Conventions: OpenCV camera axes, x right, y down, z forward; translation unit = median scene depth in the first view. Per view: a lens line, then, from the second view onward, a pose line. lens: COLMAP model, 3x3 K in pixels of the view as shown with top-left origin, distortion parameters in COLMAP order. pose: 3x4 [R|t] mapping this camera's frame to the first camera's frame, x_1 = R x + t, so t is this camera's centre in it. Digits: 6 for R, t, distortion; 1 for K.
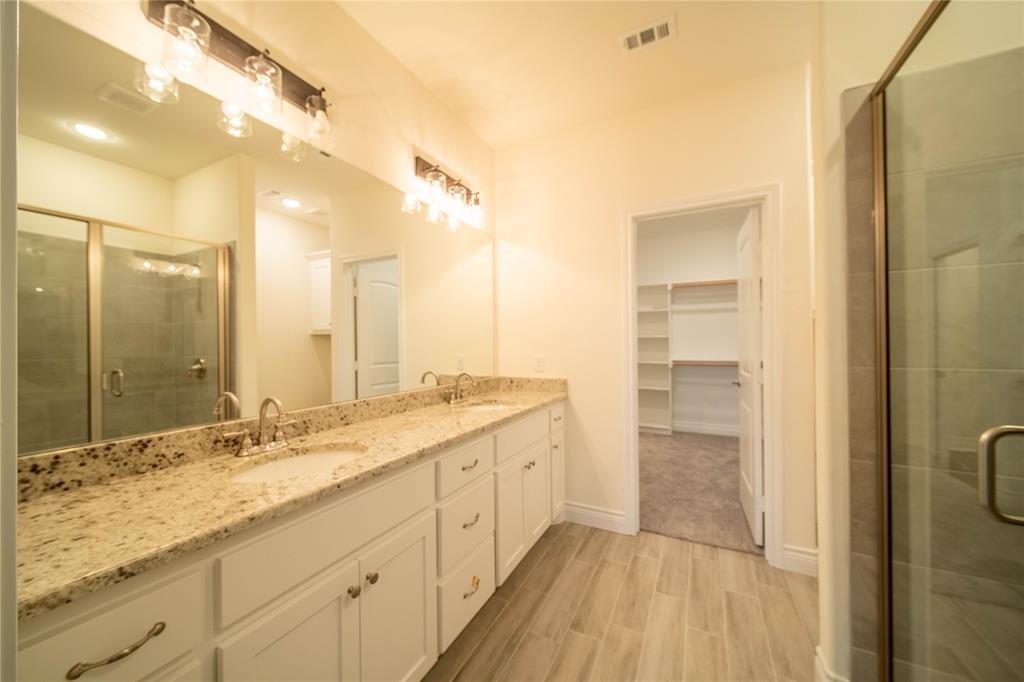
lens RADIAL K [[371.2, 0, 509.4], [0, 371.2, 344.7], [0, 0, 1]] dist [0.001879, -0.000099]
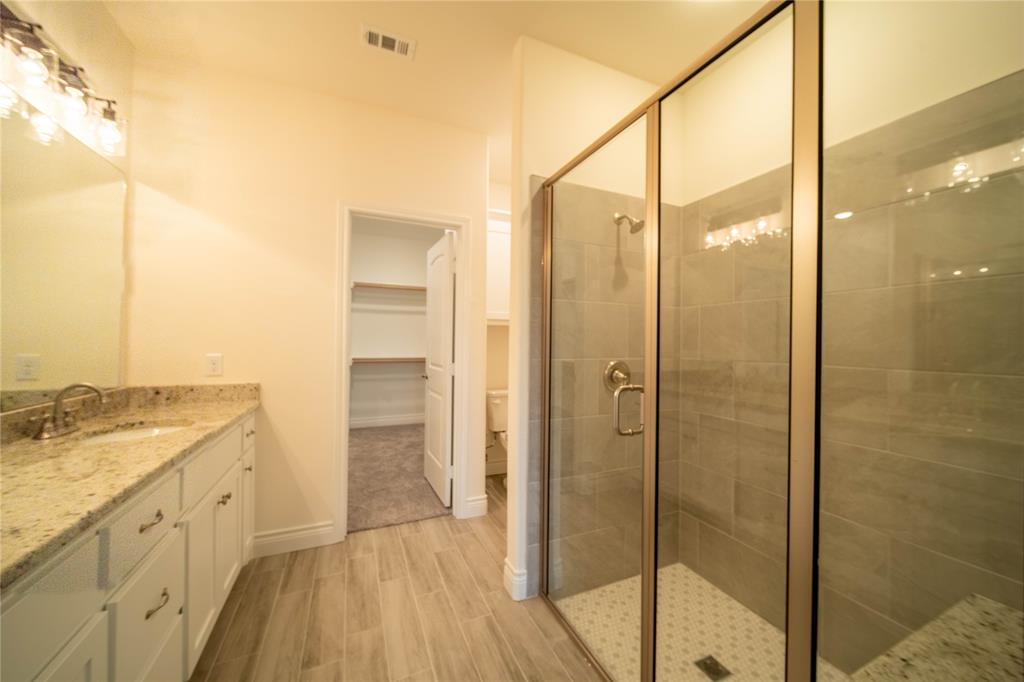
lens RADIAL K [[373.6, 0, 515.1], [0, 373.6, 342.6], [0, 0, 1]] dist [0.000358, -0.000246]
pose [[0.622894, 0.013779, 0.782185, -0.156289], [-0.013255, 0.999887, -0.007058, 0.002225], [-0.782194, -0.005971, 0.623006, 0.056079]]
